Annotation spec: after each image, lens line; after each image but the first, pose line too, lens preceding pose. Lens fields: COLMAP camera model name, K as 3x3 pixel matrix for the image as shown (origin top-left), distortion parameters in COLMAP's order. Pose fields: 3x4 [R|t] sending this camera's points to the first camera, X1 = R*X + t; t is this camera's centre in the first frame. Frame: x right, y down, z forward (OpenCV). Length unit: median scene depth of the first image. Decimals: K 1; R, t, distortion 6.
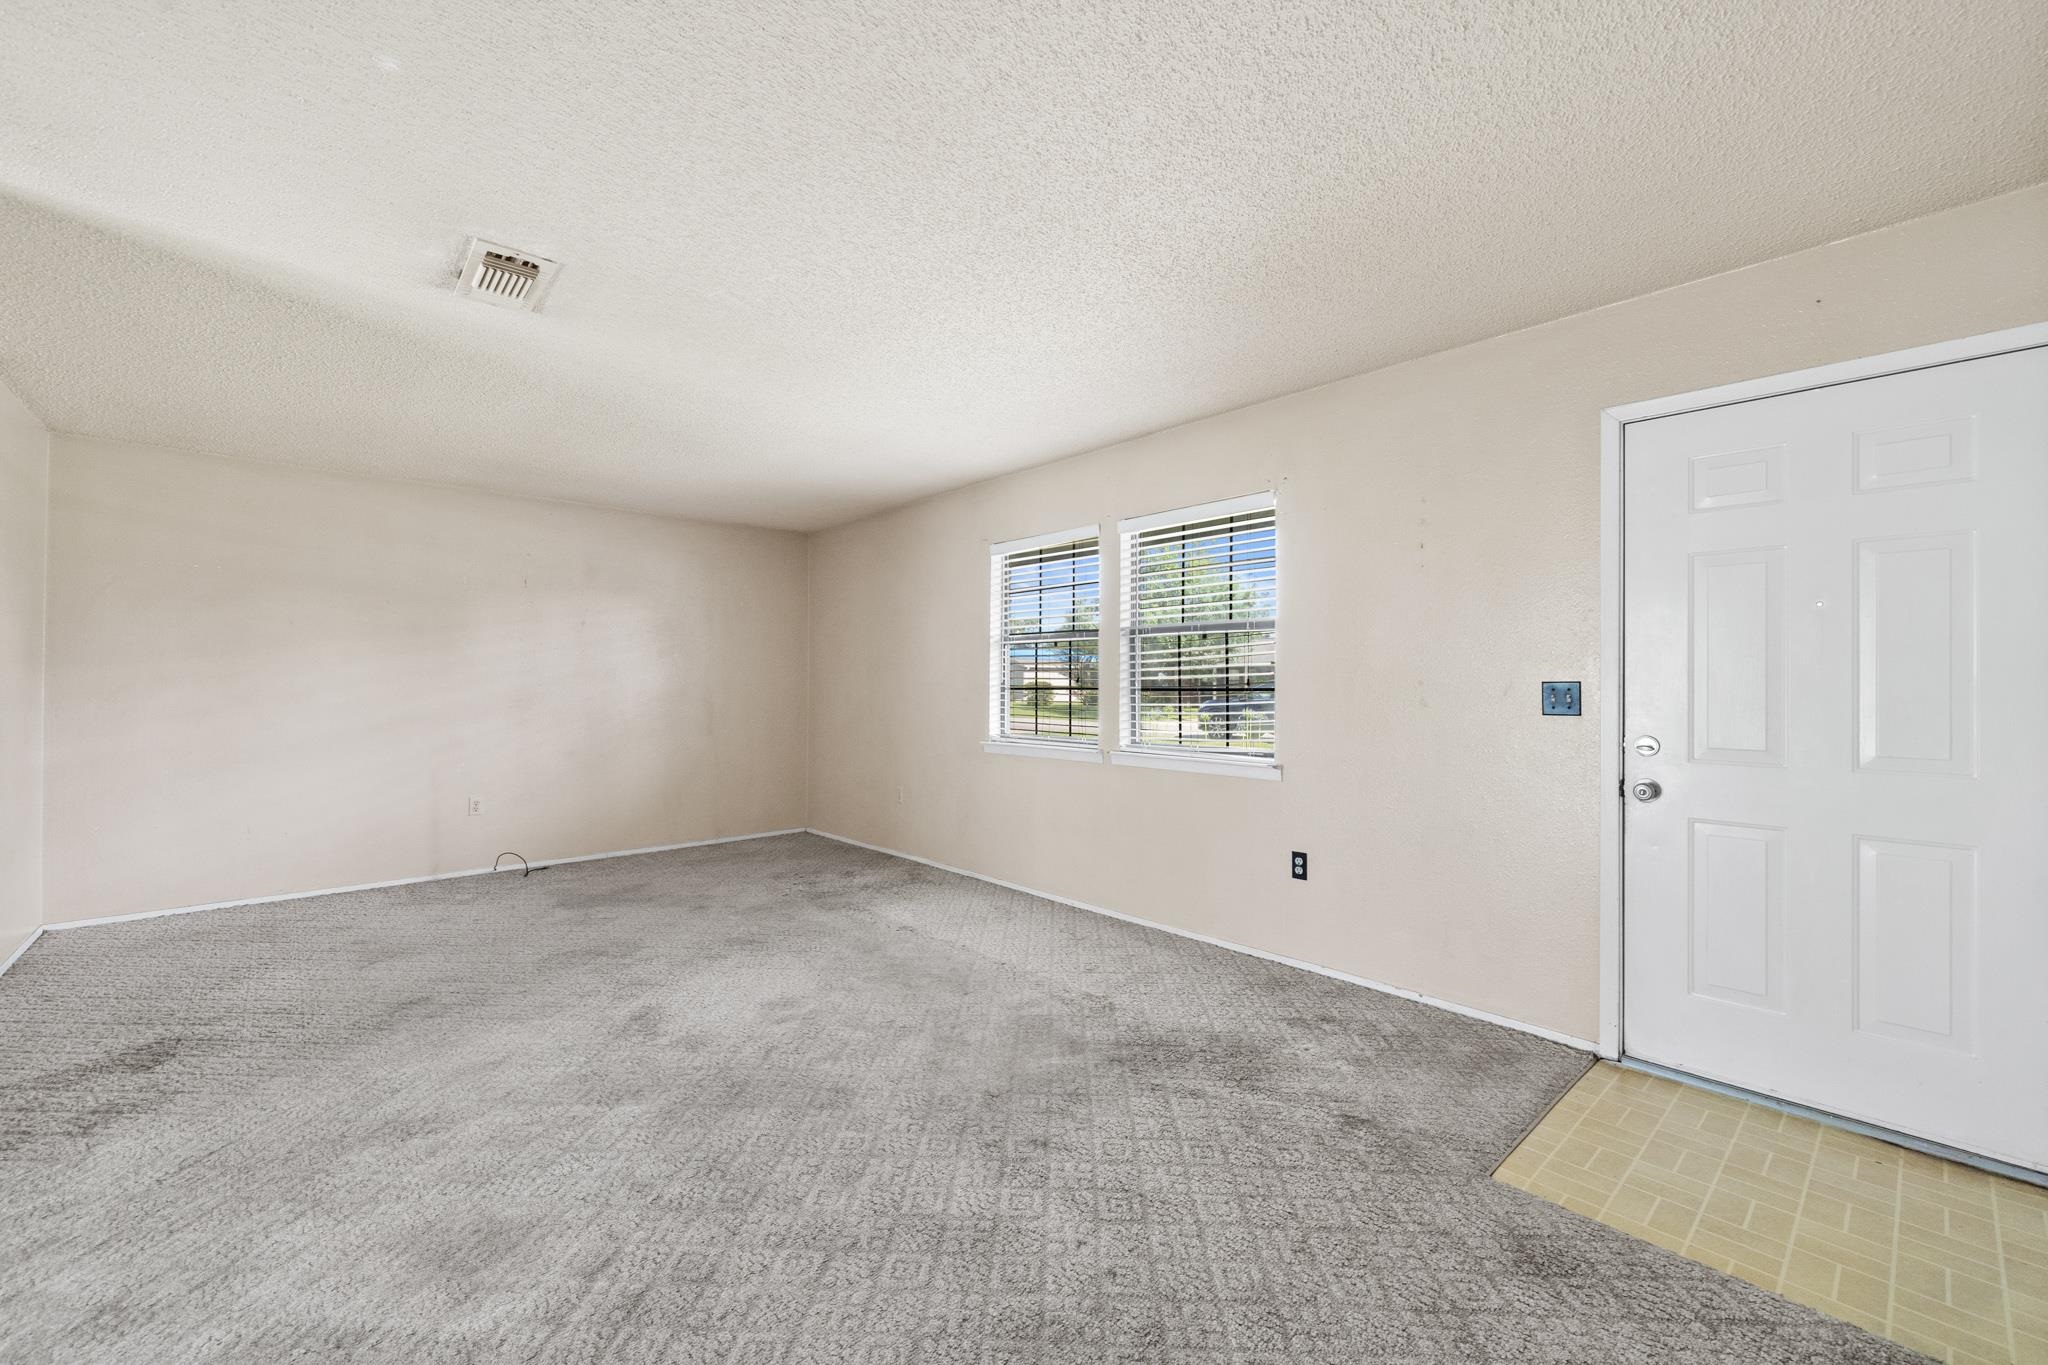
lens RADIAL K [[824.3, 0, 1022.0], [0, 824.3, 677.4], [0, 0, 1]] dist [0.002081, 0.000156]
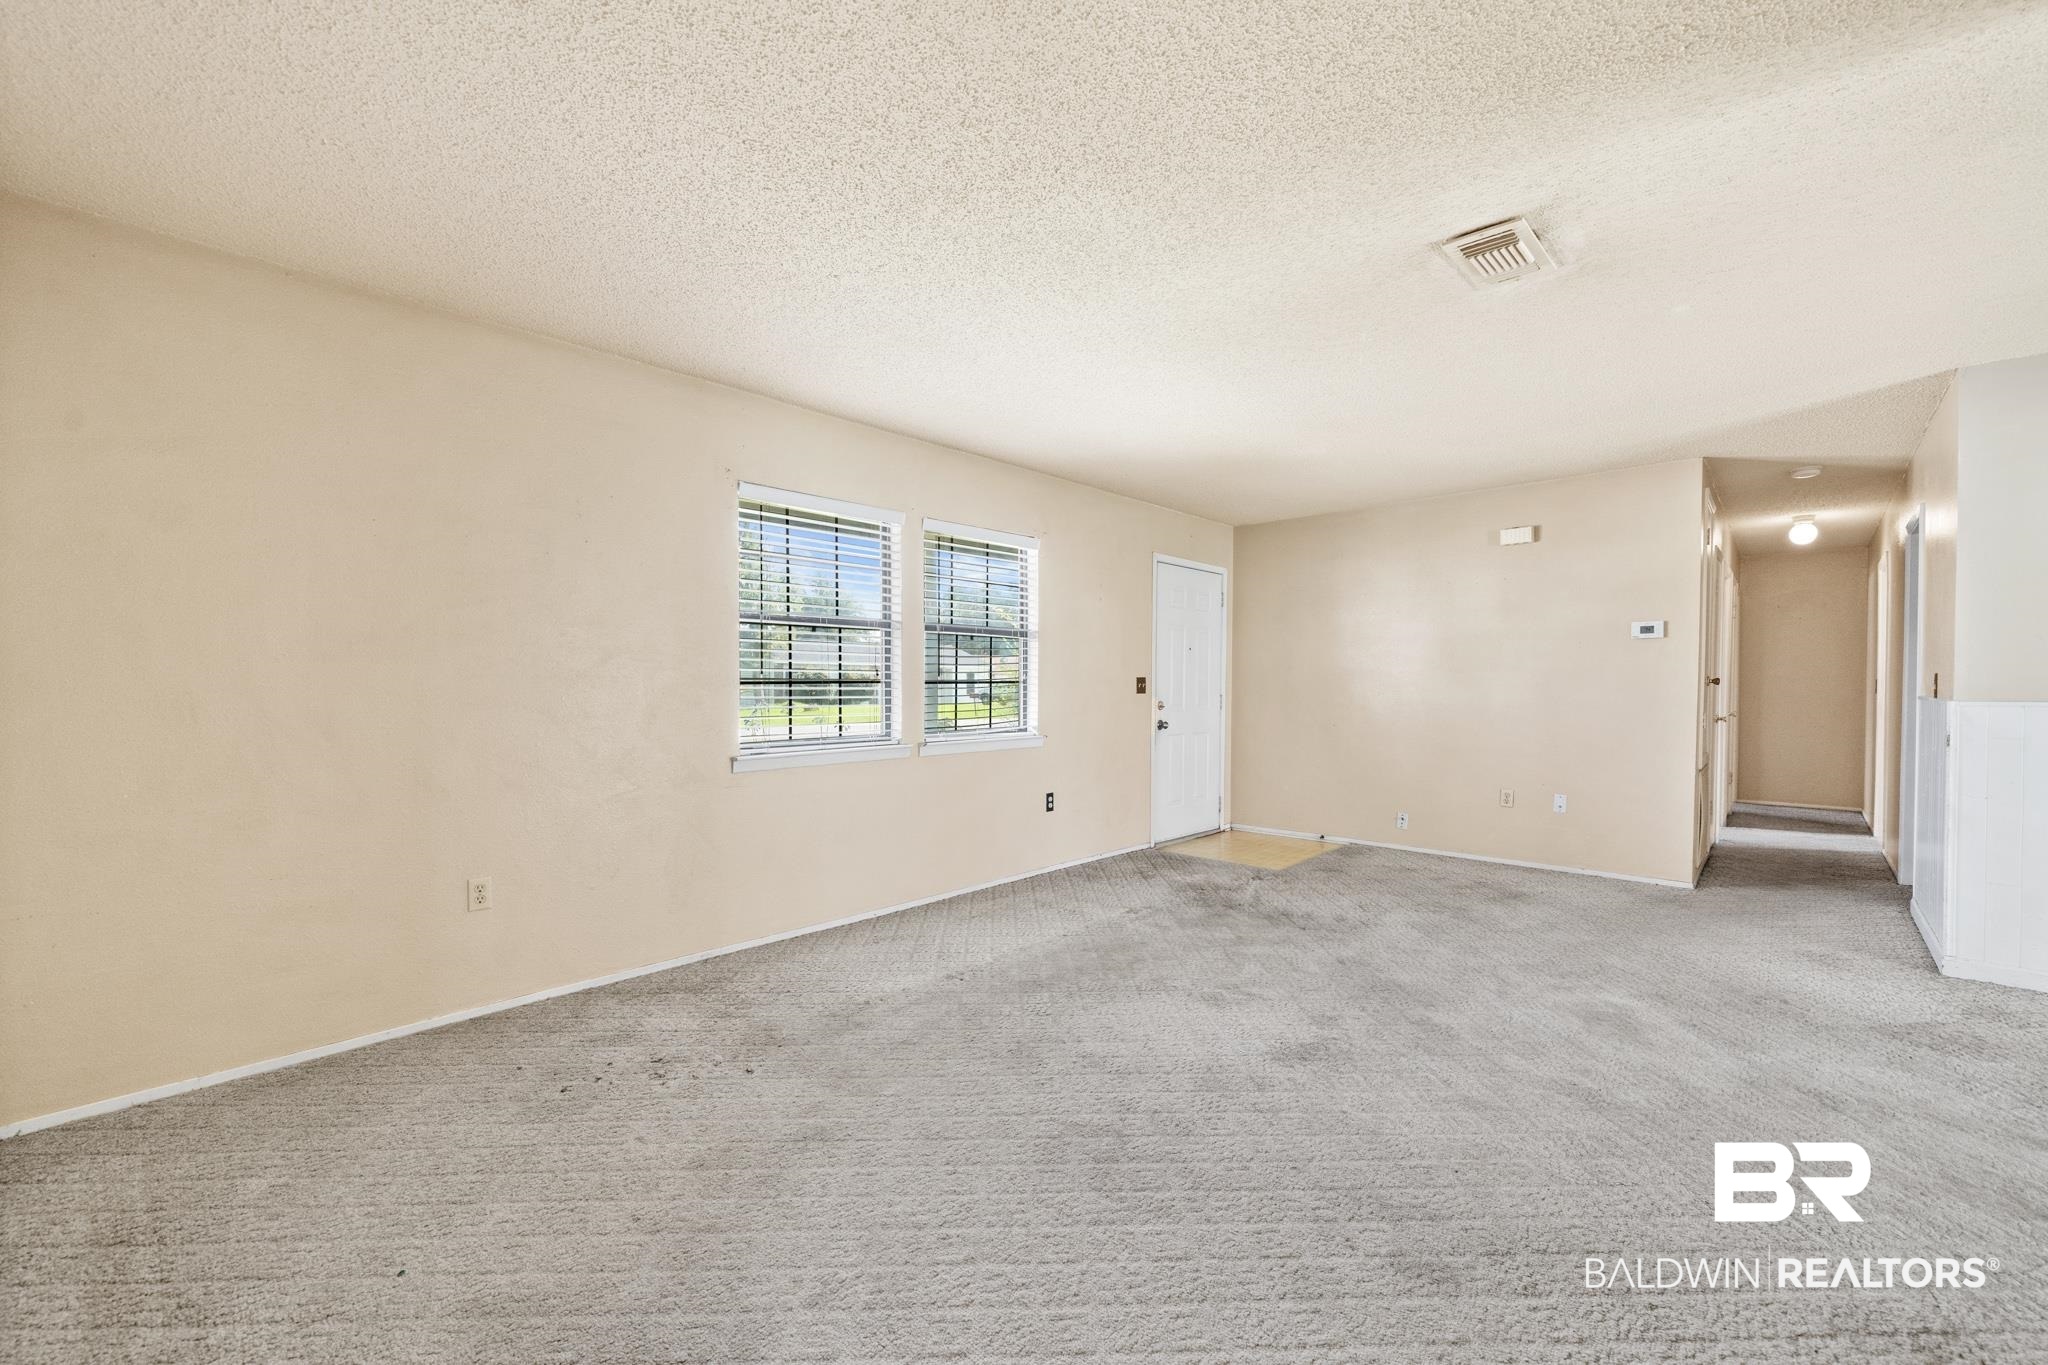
lens RADIAL K [[831.1, 0, 1019.7], [0, 831.1, 691.2], [0, 0, 1]] dist [-0.002214, -0.000157]
pose [[-0.082756, -0.012795, 0.996488, -1.257902], [-0.008295, 0.999892, 0.012150, 0.016151], [-0.996535, -0.007260, -0.082853, 1.317420]]
